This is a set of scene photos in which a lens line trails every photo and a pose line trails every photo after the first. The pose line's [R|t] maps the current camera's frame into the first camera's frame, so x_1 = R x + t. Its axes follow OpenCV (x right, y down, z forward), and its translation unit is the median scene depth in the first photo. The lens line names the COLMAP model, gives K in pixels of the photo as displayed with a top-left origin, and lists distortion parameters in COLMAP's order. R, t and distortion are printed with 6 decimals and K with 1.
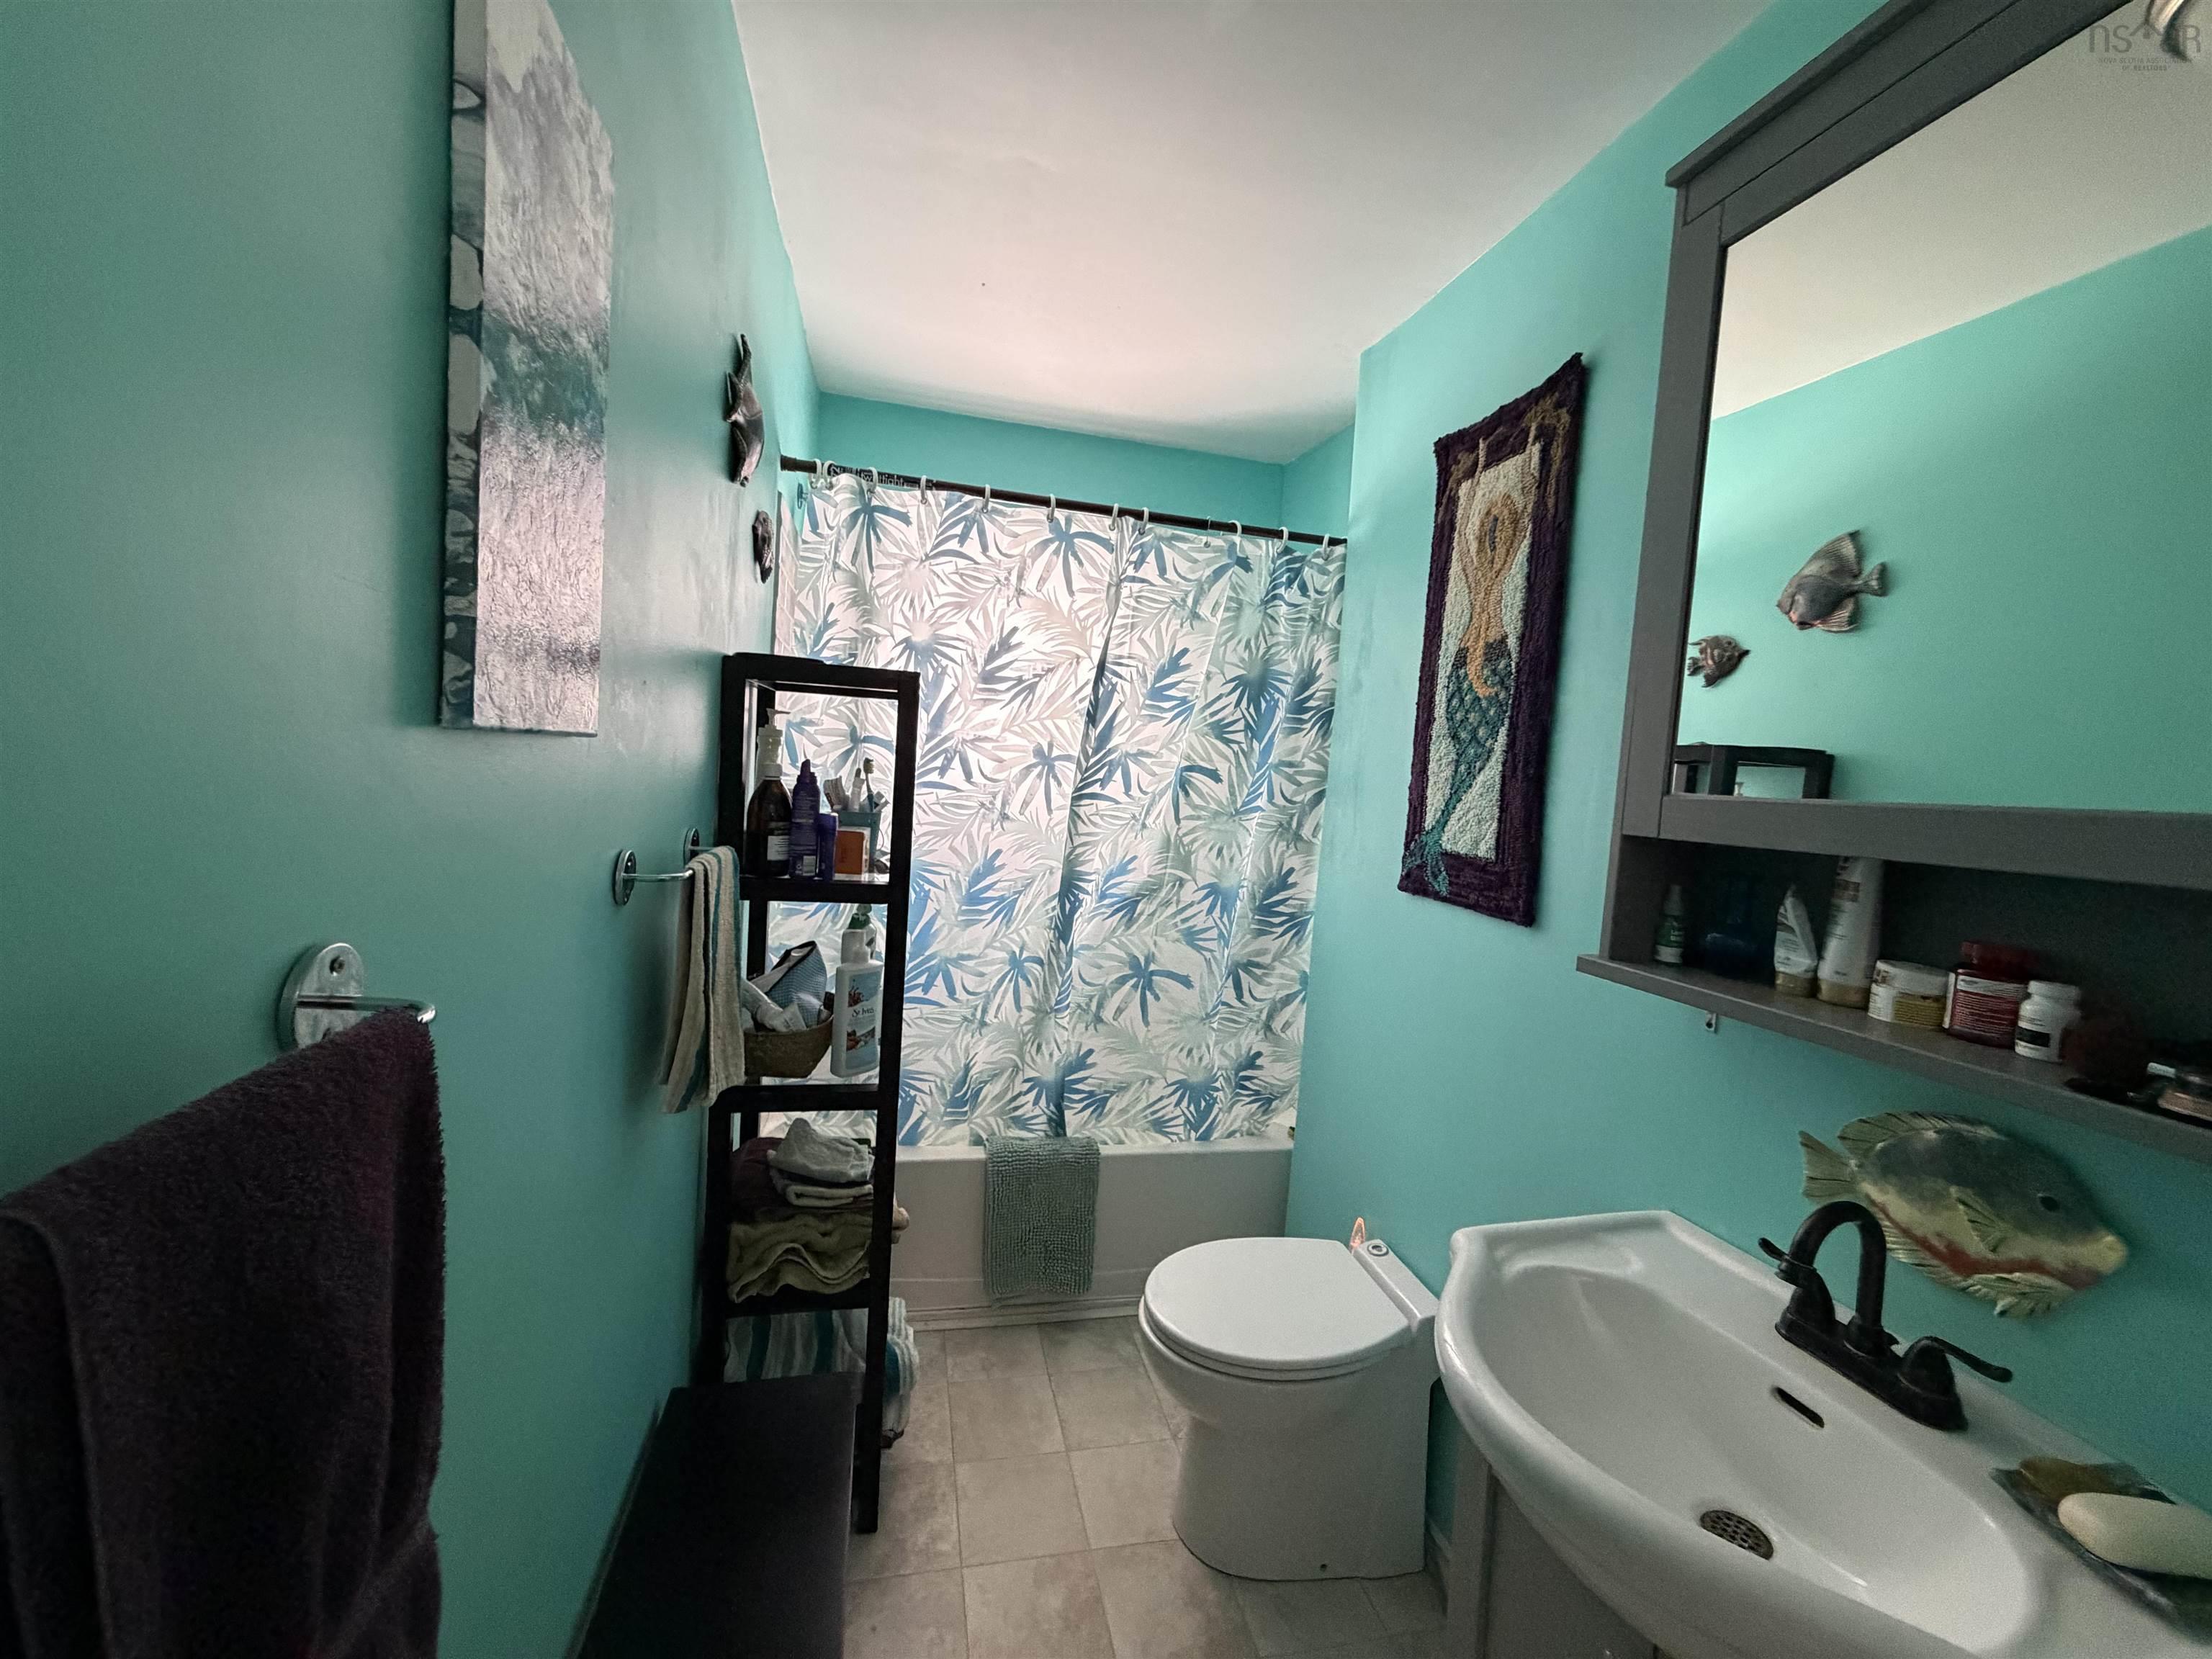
lens RADIAL K [[878.4, 0, 1104.7], [0, 878.4, 832.2], [0, 0, 1]] dist [-0.002503, 0.000531]
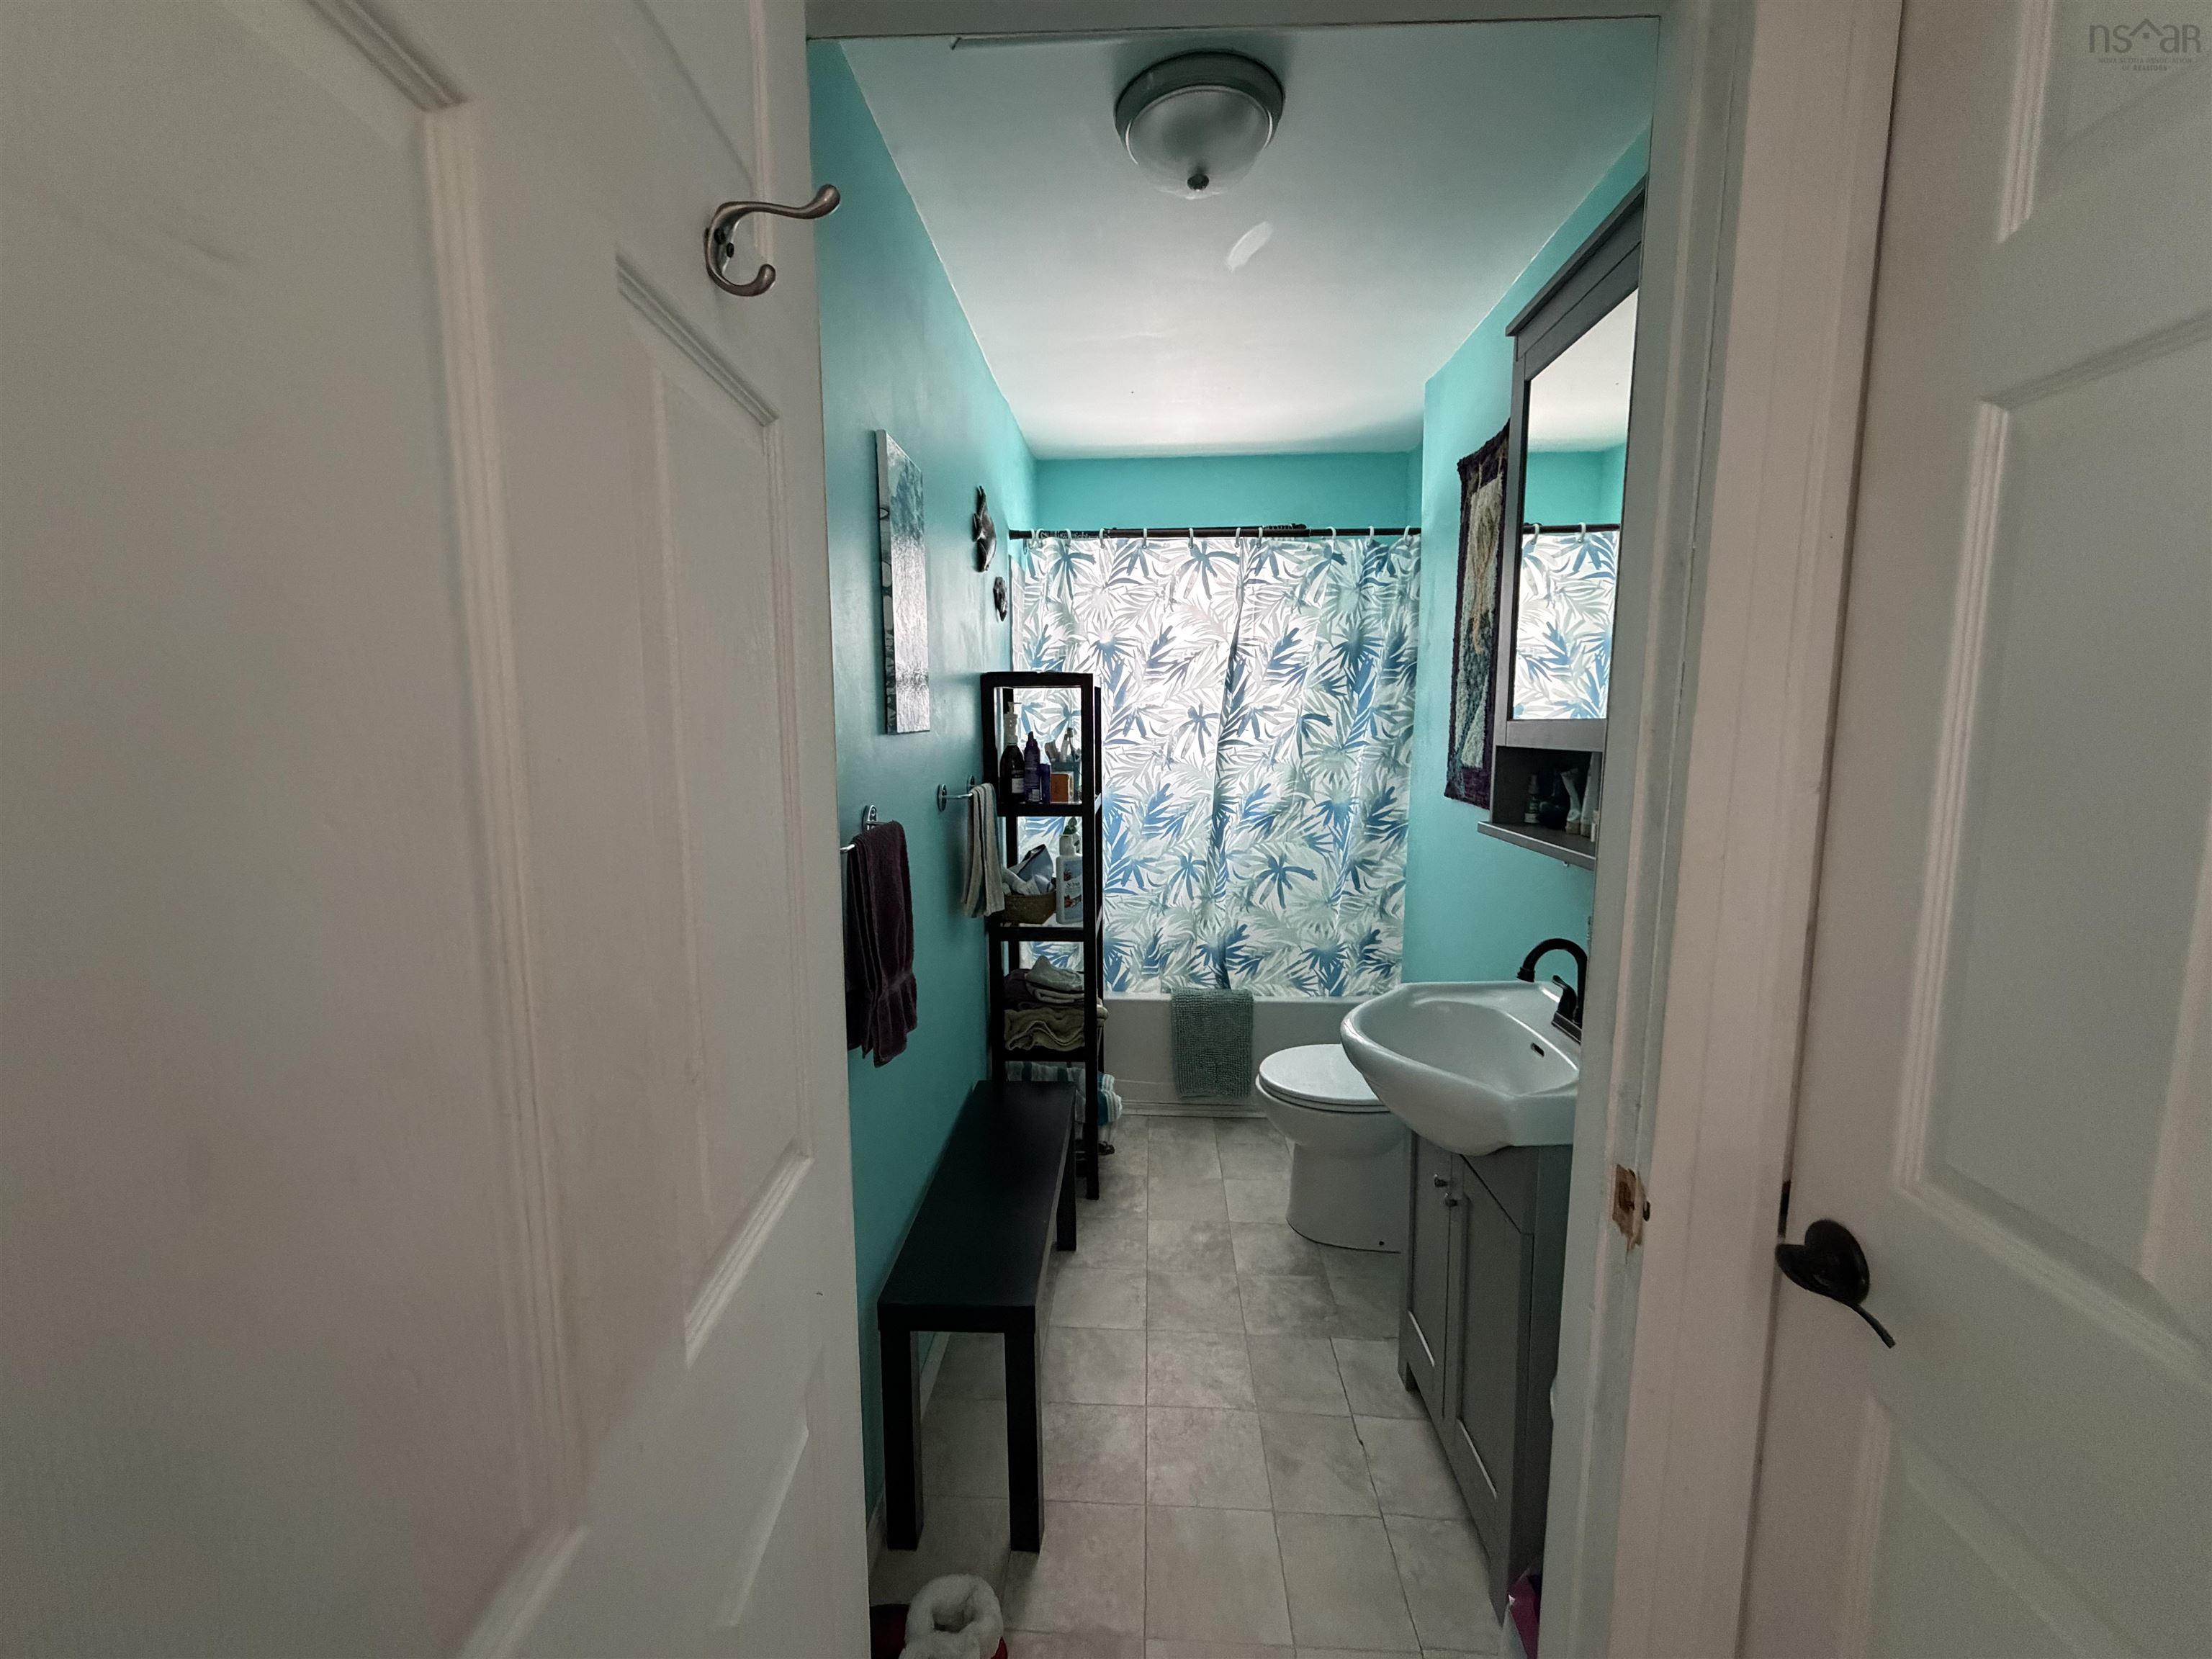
lens RADIAL K [[878.4, 0, 1107.1], [0, 878.4, 832.0], [0, 0, 1]] dist [-0.002503, 0.000531]
pose [[0.958842, -0.036160, -0.281627, 0.188517], [0.051737, 0.997503, 0.048069, 0.024861], [0.279186, -0.060661, 0.958319, -0.409792]]
